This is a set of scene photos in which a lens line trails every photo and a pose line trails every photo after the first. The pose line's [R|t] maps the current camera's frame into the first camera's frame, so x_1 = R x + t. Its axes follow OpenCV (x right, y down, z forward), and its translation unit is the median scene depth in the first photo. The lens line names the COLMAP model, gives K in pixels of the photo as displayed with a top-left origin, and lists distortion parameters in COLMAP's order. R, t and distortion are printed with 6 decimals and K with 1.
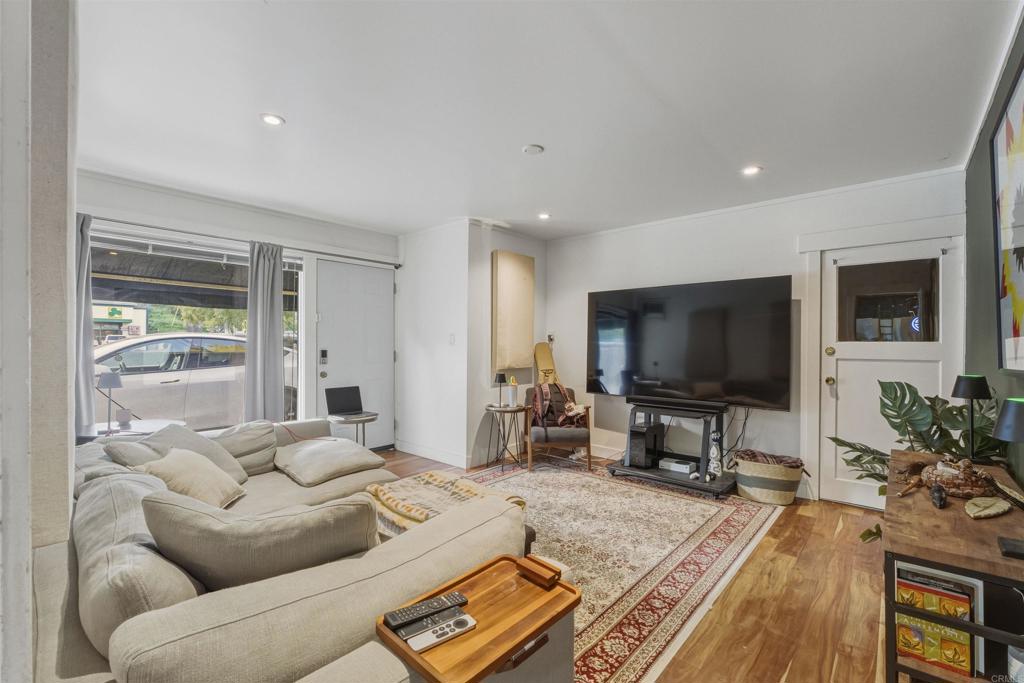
lens RADIAL K [[416.0, 0, 508.3], [0, 416.0, 346.7], [0, 0, 1]] dist [0.000380, 0.000009]
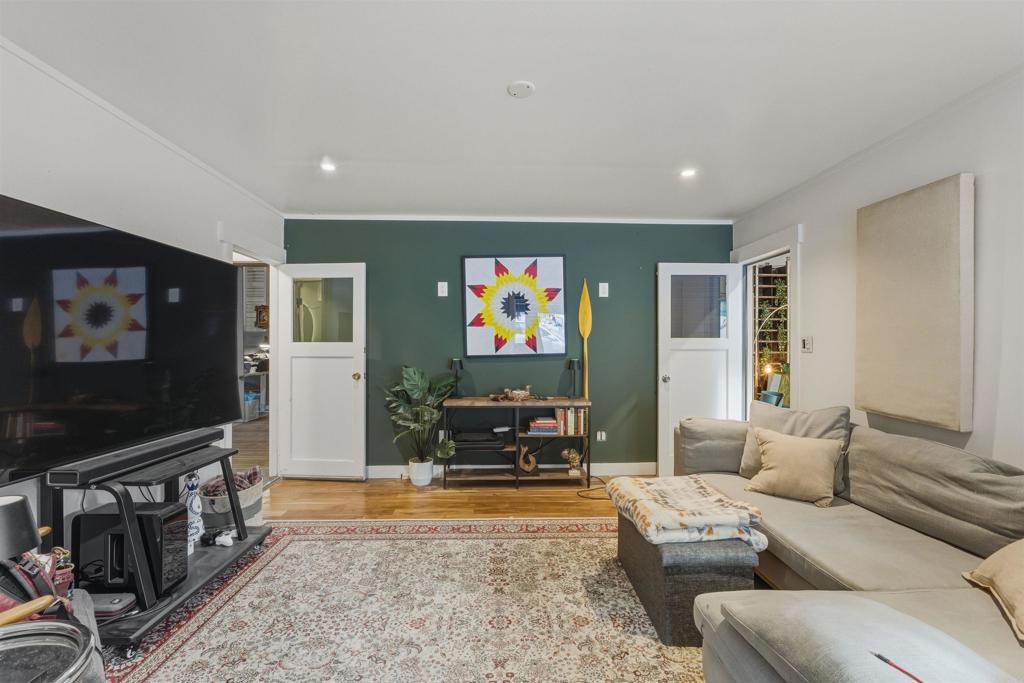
lens RADIAL K [[455.5, 0, 509.4], [0, 455.5, 343.7], [0, 0, 1]] dist [-0.000148, 0.000116]
pose [[-0.695781, -0.000864, 0.718253, -0.537630], [-0.006299, 0.999968, -0.004899, -0.000955], [-0.718226, -0.007933, -0.695764, 1.654174]]
